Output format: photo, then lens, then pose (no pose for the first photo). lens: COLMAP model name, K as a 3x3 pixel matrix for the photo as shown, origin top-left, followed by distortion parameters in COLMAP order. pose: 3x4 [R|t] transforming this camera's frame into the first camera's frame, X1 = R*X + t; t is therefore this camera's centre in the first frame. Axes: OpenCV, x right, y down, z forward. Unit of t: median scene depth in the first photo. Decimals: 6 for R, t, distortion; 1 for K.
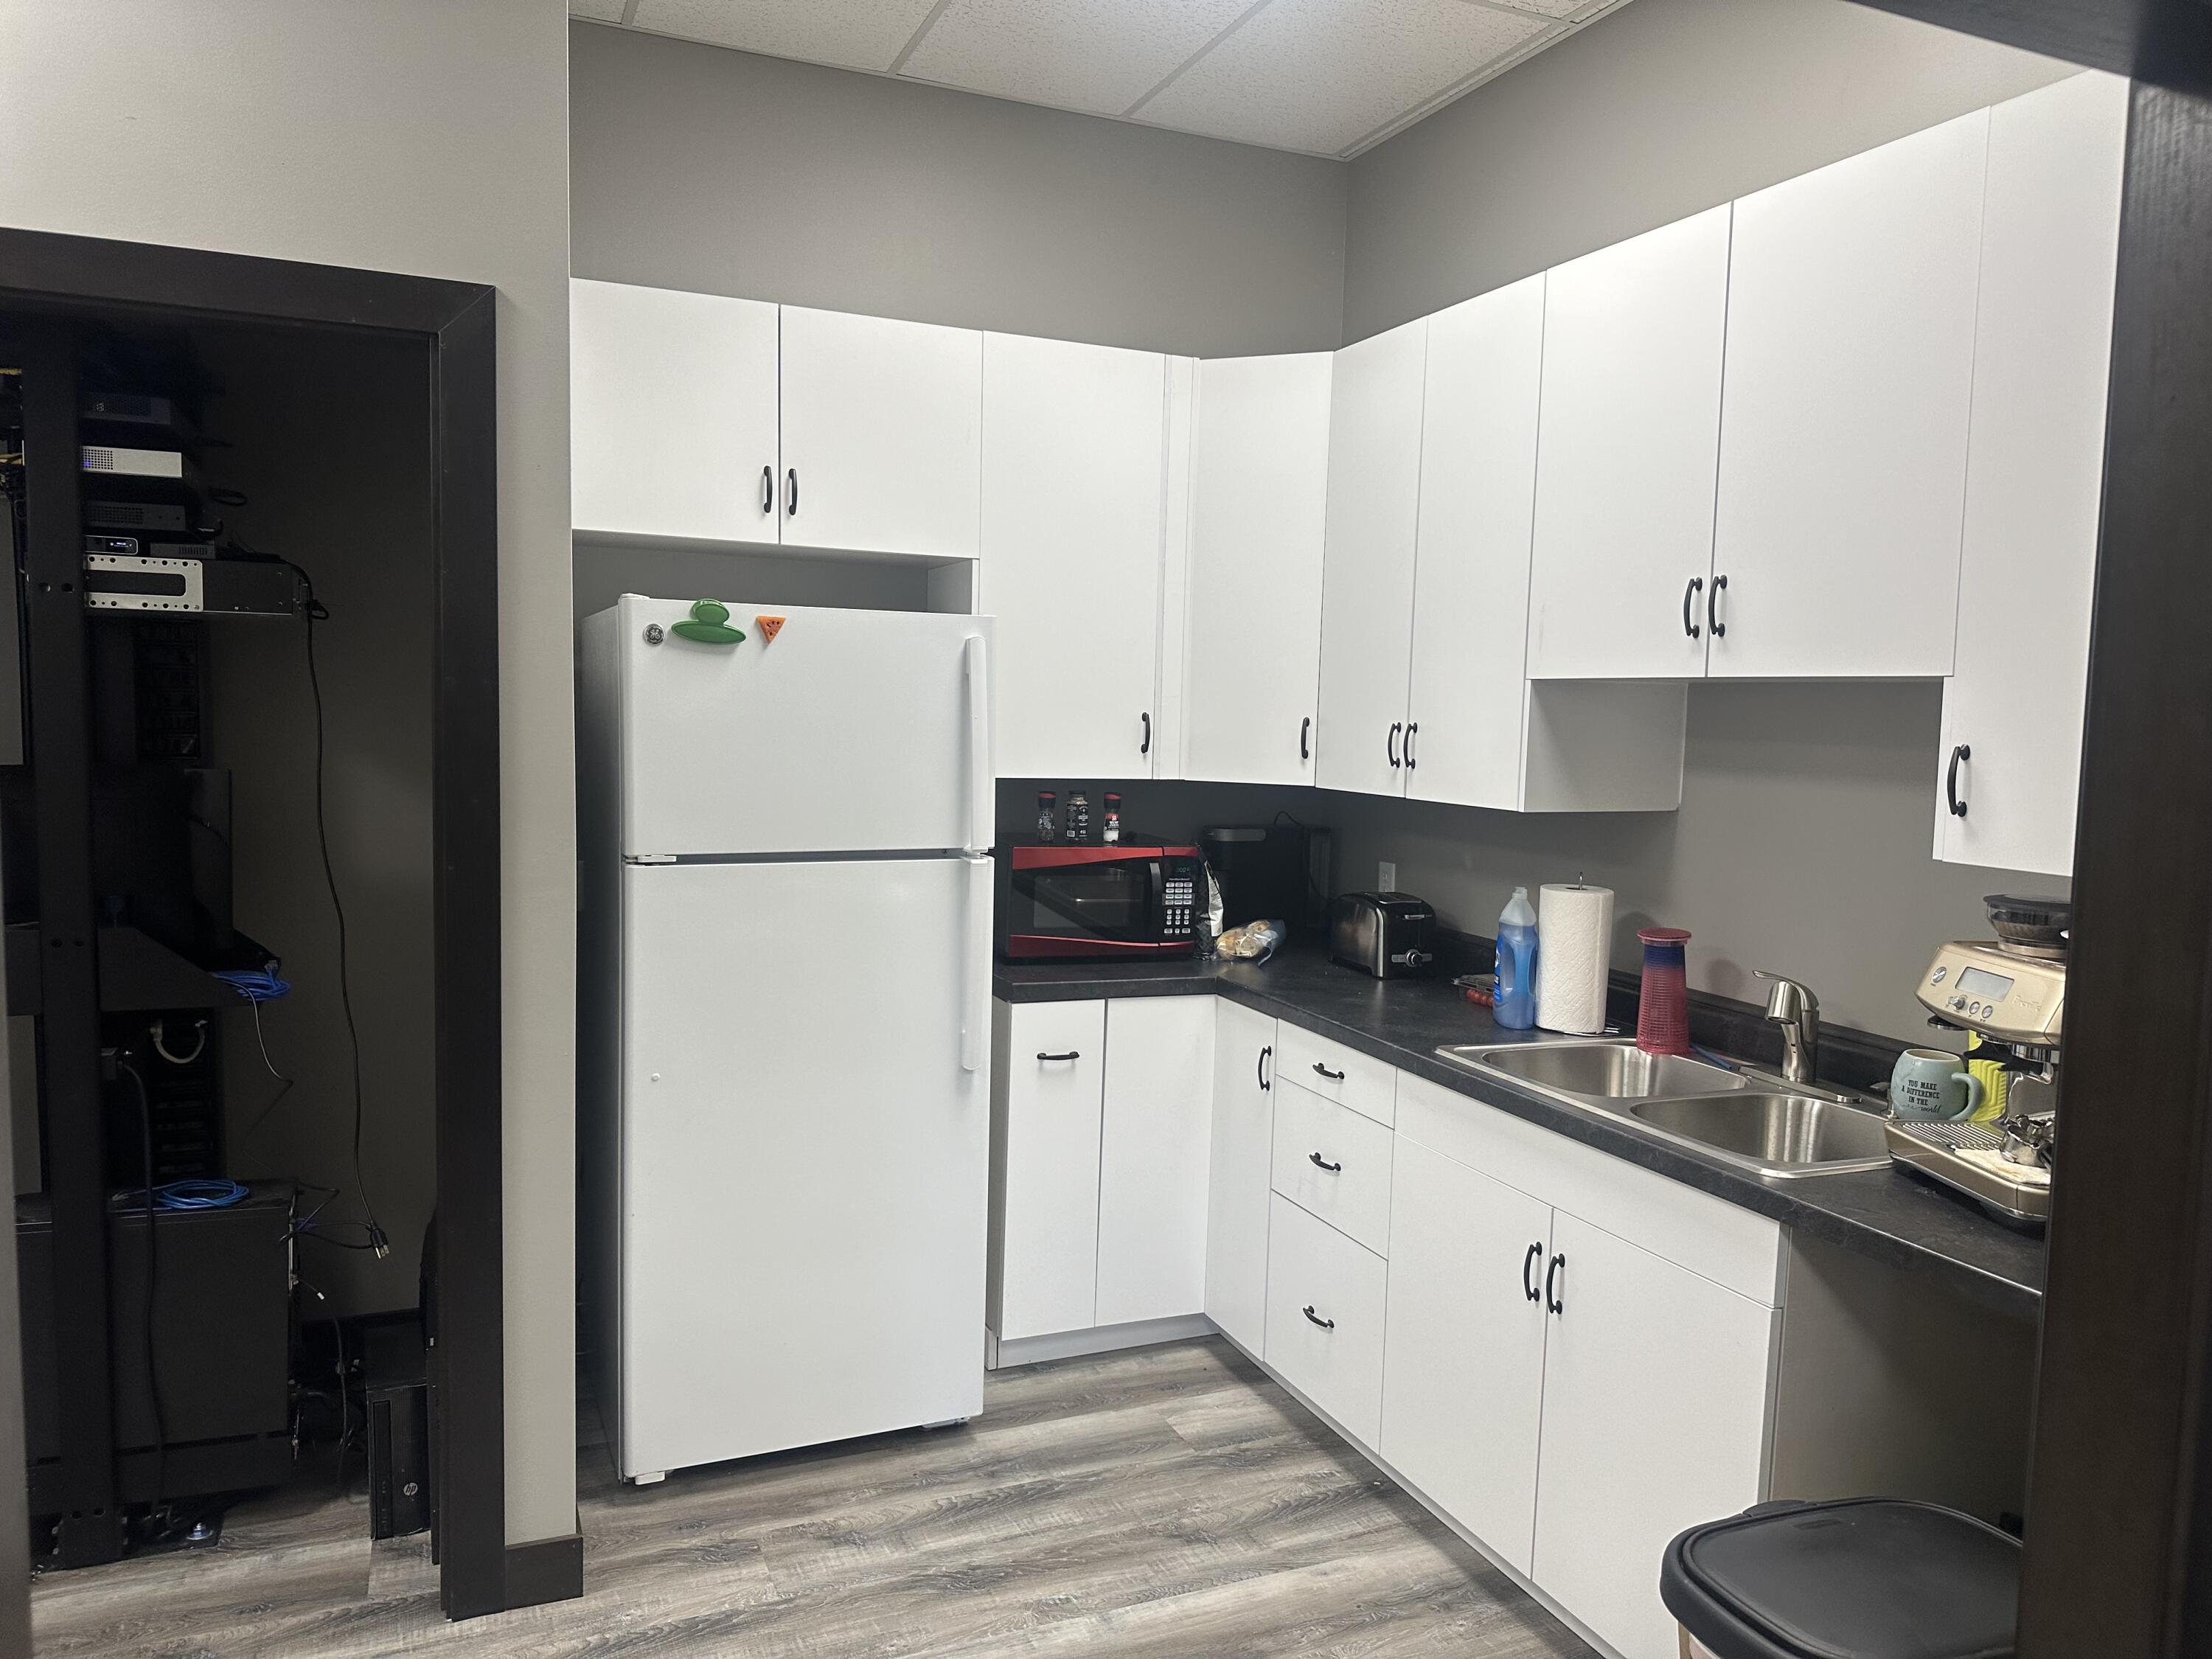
lens RADIAL K [[1578.2, 0, 1125.9], [0, 1578.2, 811.7], [0, 0, 1]] dist [0.030191, -0.001798]
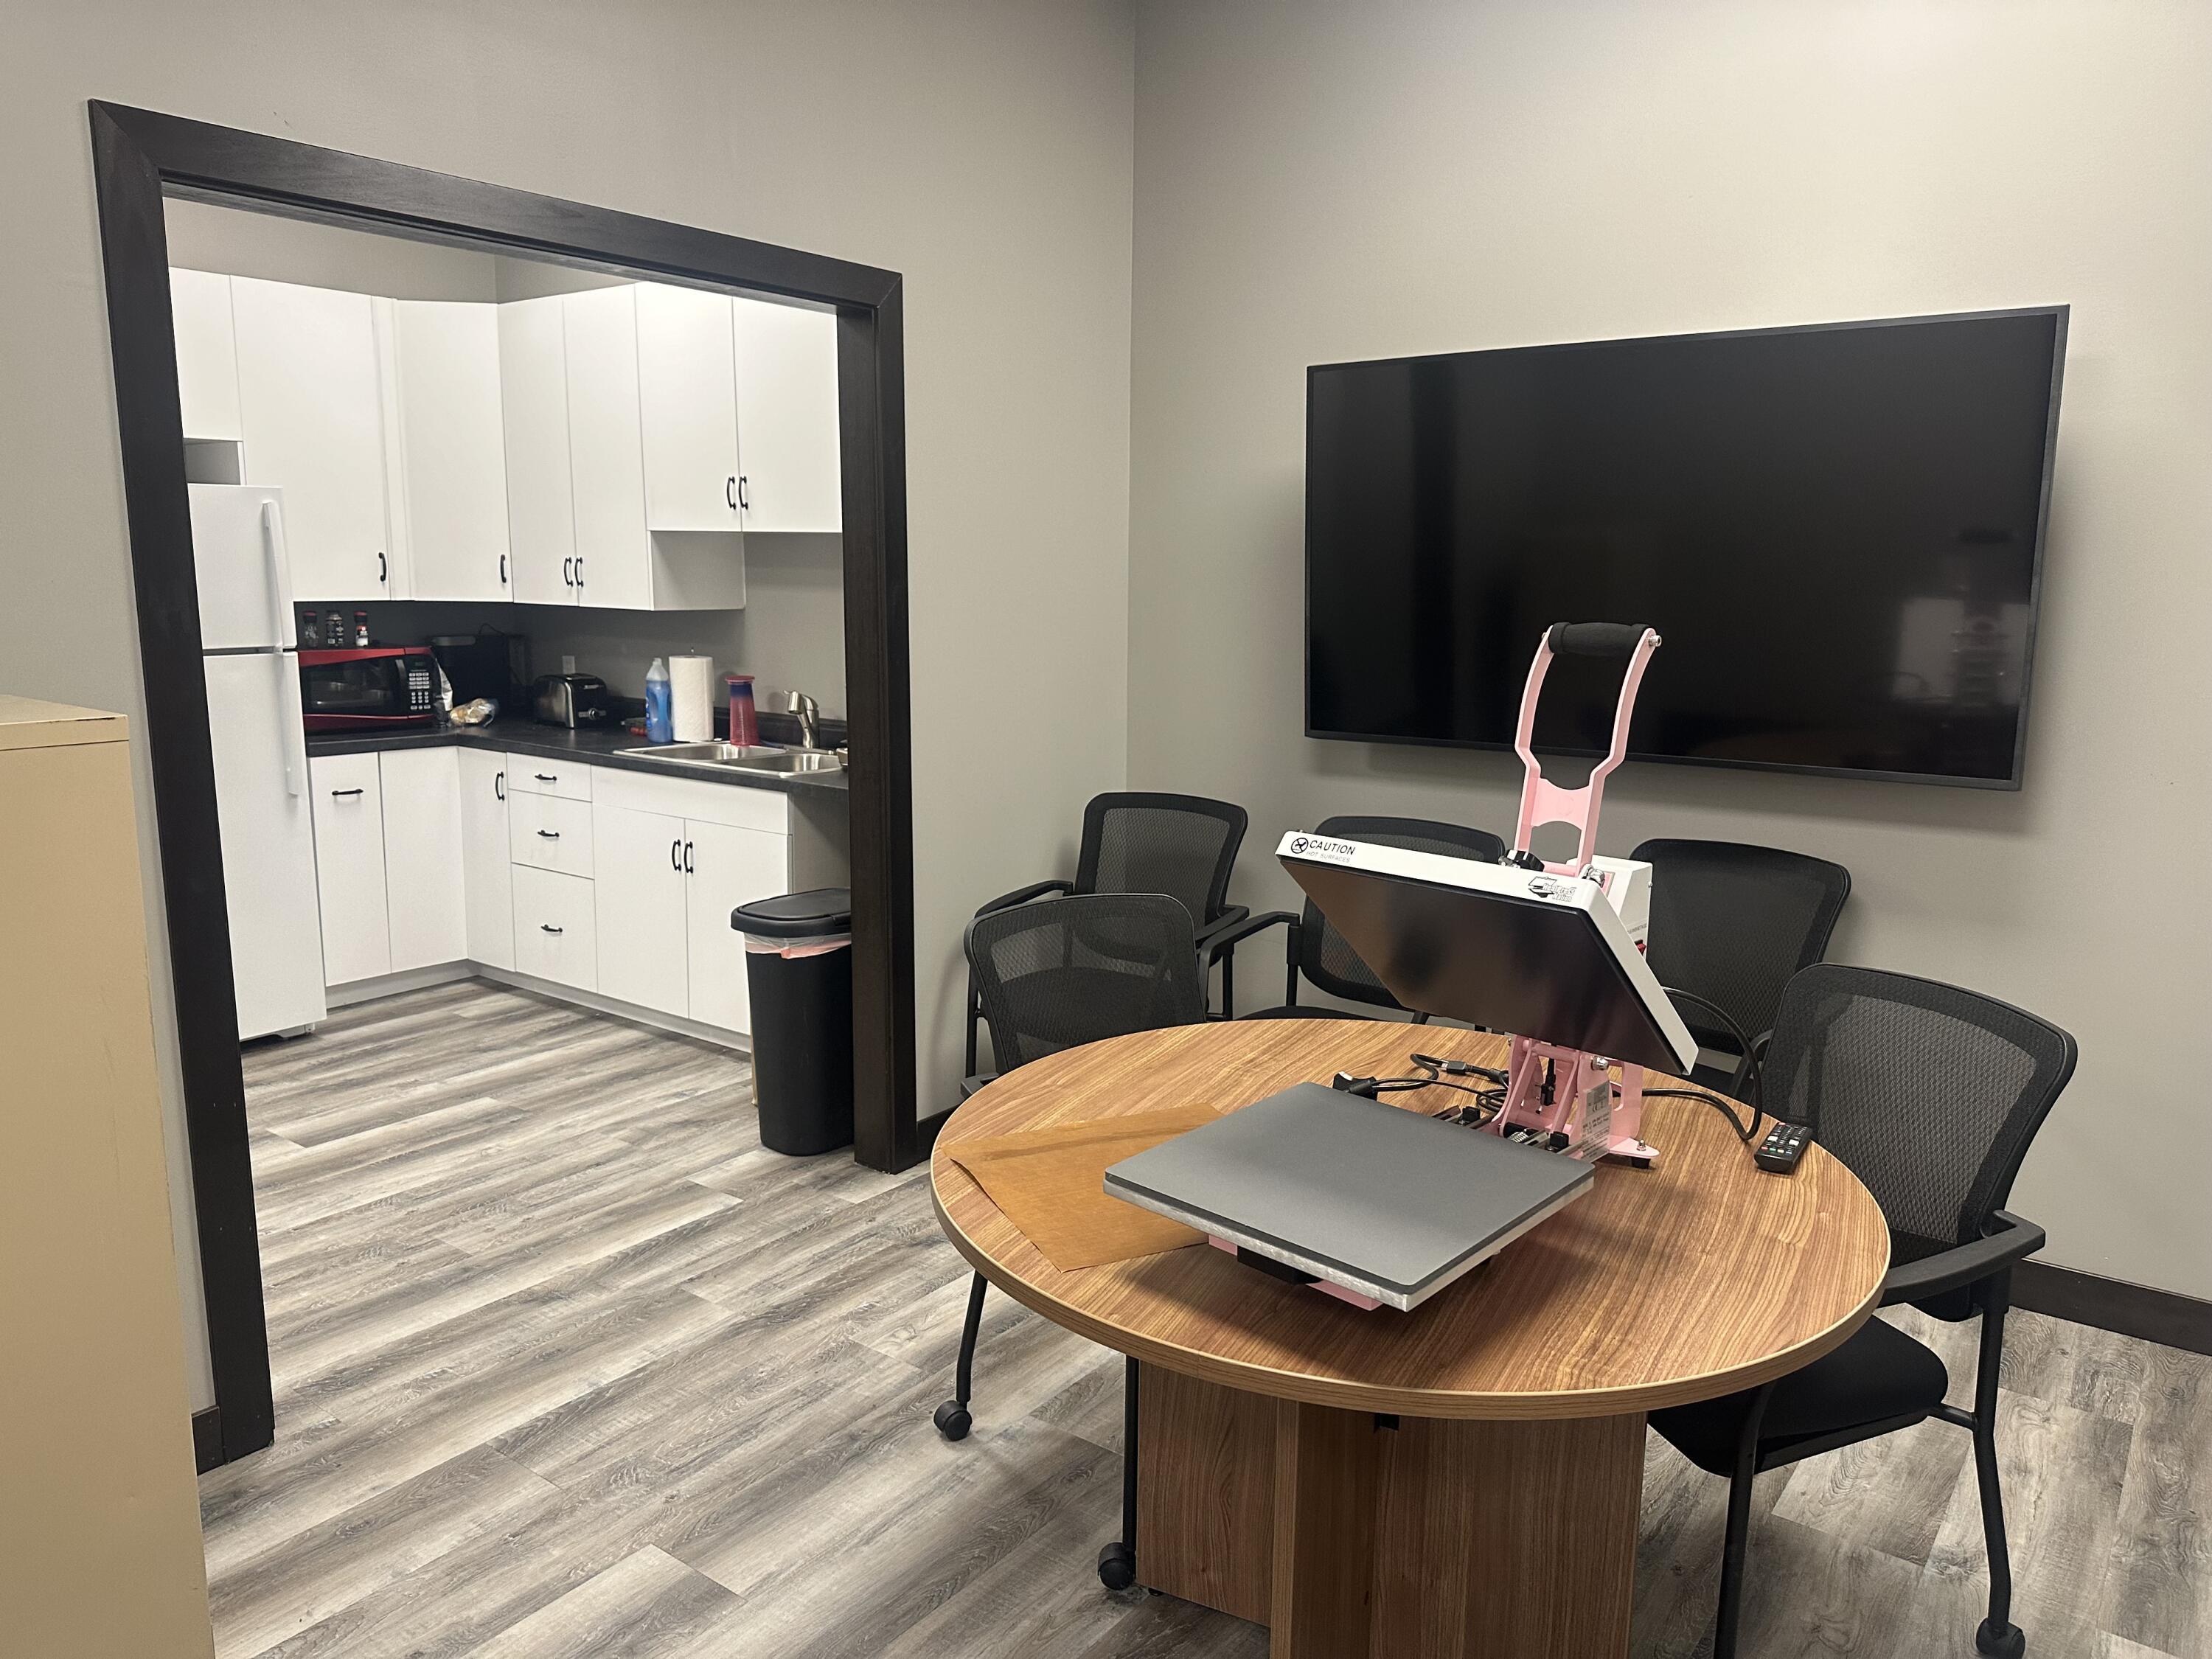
lens RADIAL K [[1555.9, 0, 1104.5], [0, 1555.9, 839.4], [0, 0, 1]] dist [0.027165, -0.037710]
pose [[0.872054, -0.098503, 0.479394, -0.141652], [0.039422, 0.990491, 0.131808, 0.038819], [-0.487819, -0.096045, 0.867645, -0.653408]]
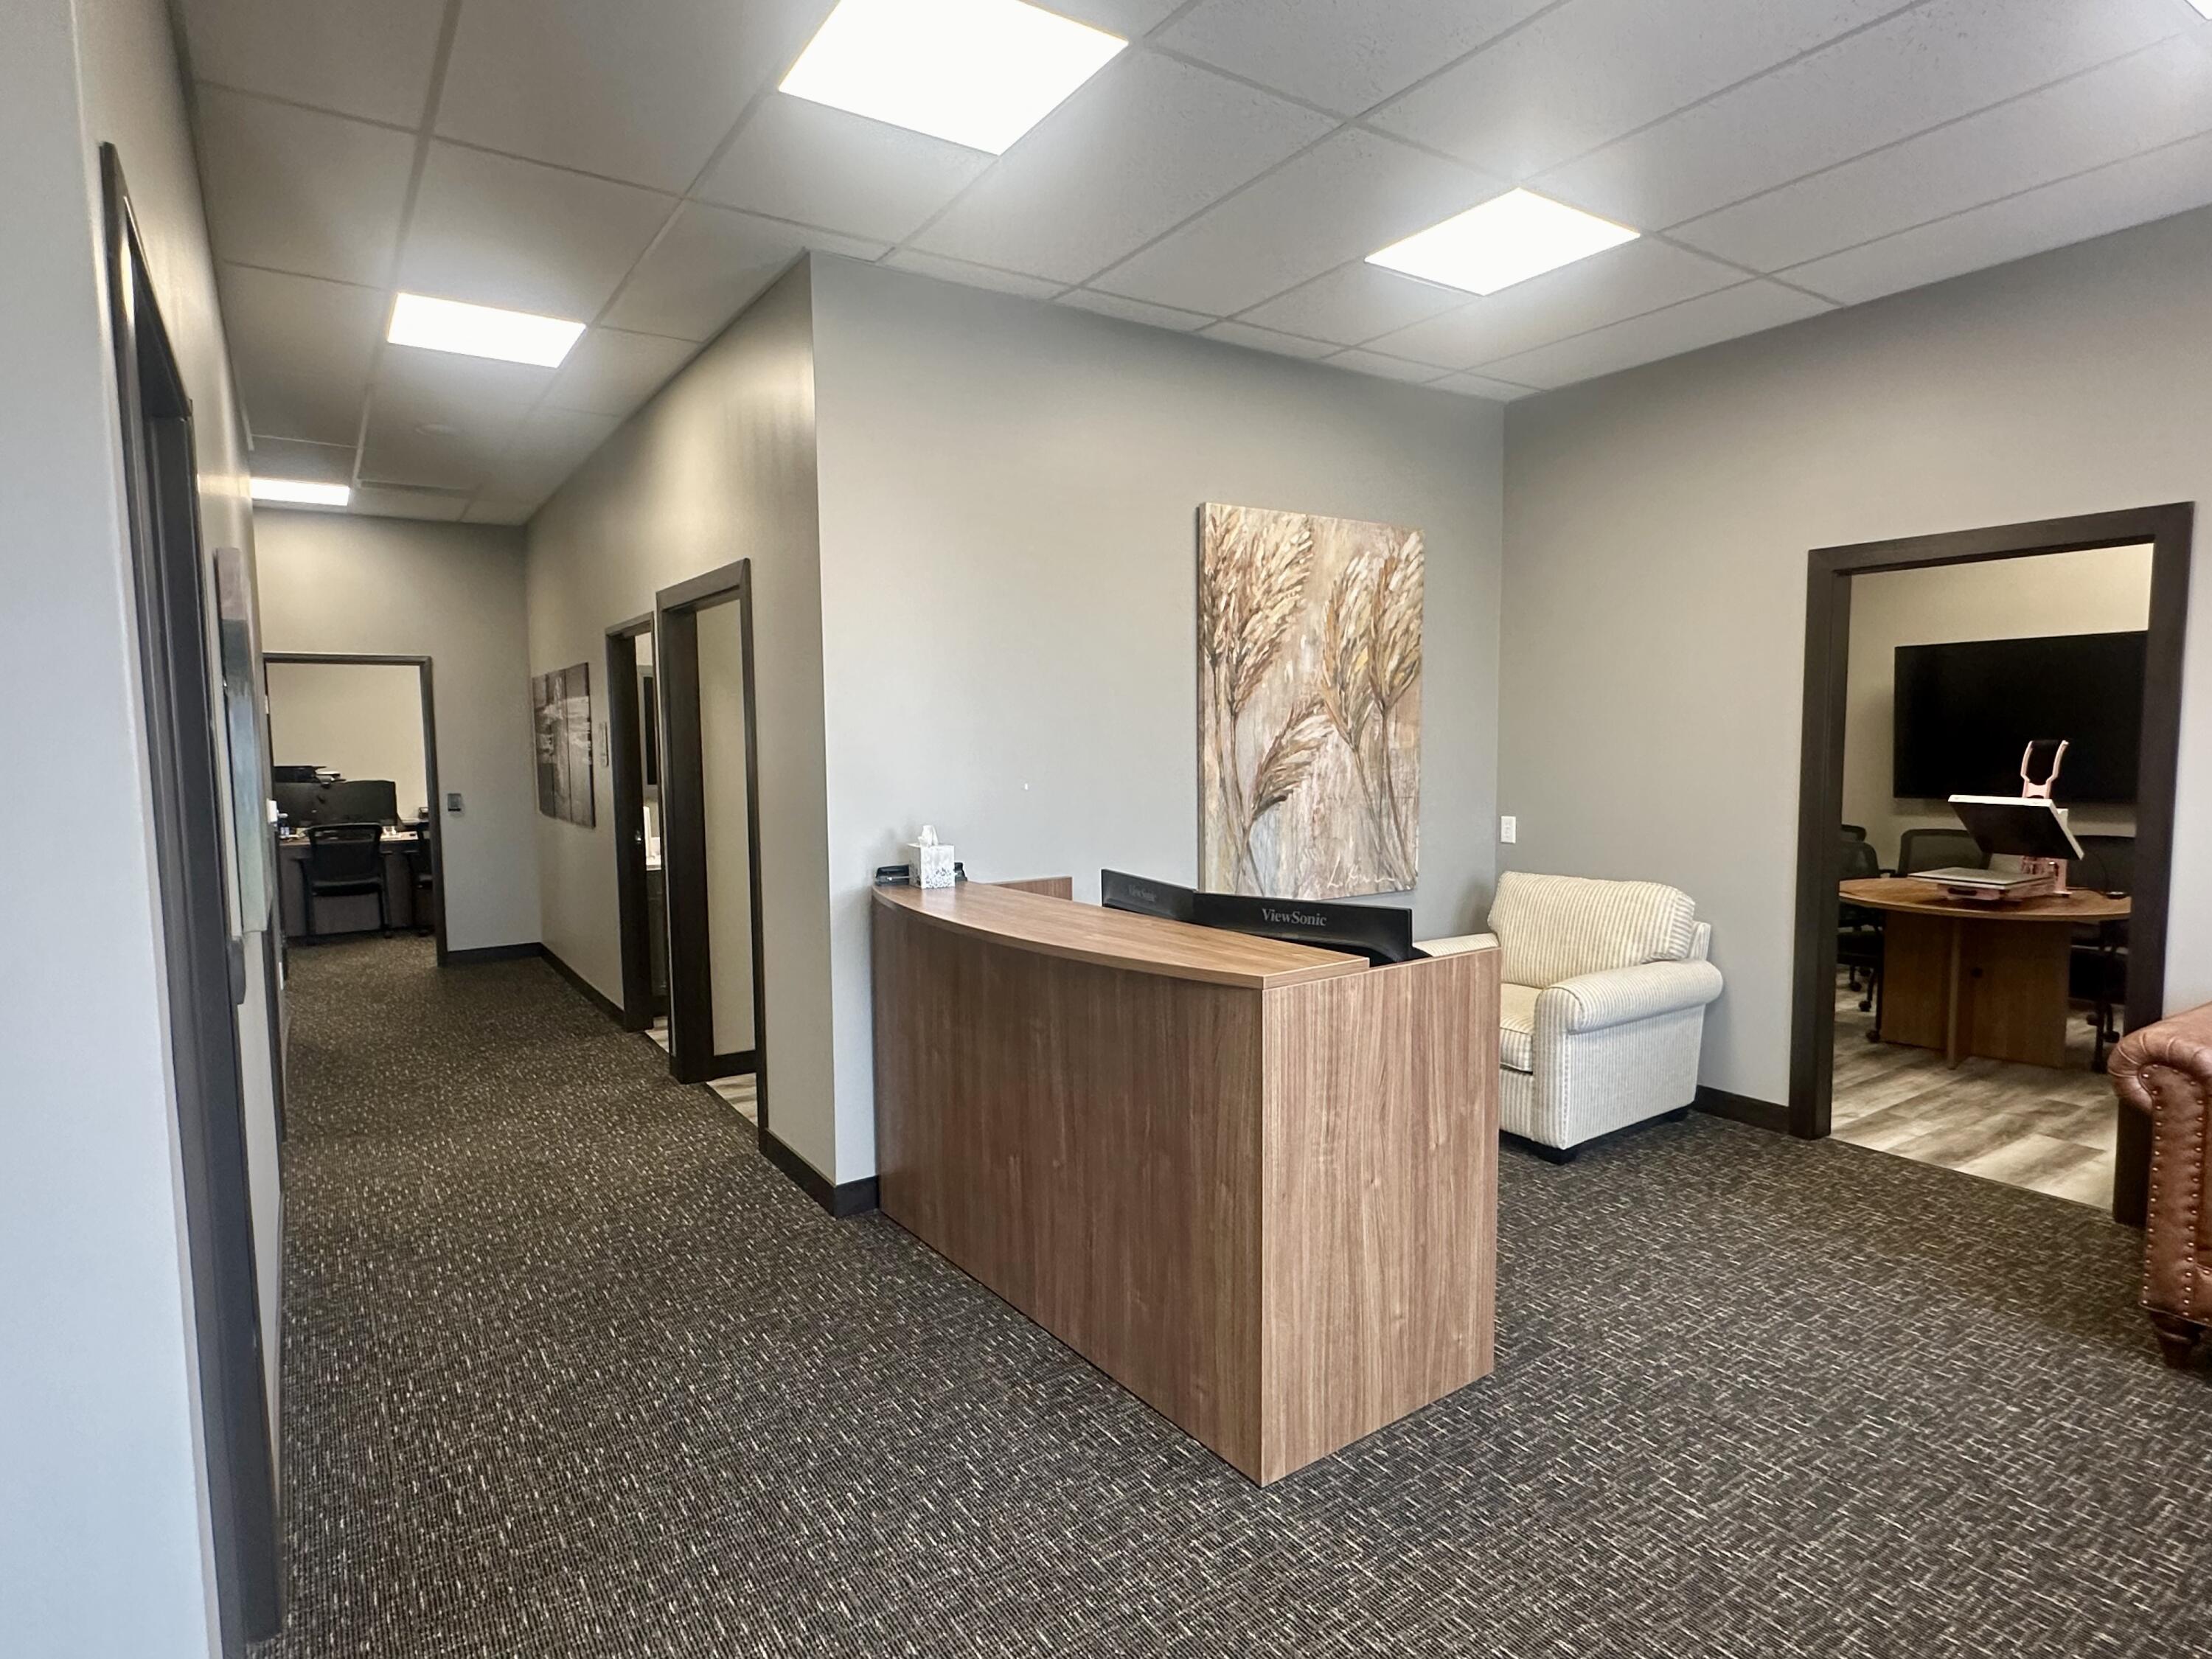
lens RADIAL K [[1203.6, 0, 1108.8], [0, 1203.6, 835.5], [0, 0, 1]] dist [-0.001486, 0.000023]
pose [[0.984286, -0.048077, 0.169910, -1.195435], [0.044050, 0.998654, 0.027390, 0.071005], [-0.170998, -0.019475, 0.985079, -1.590686]]
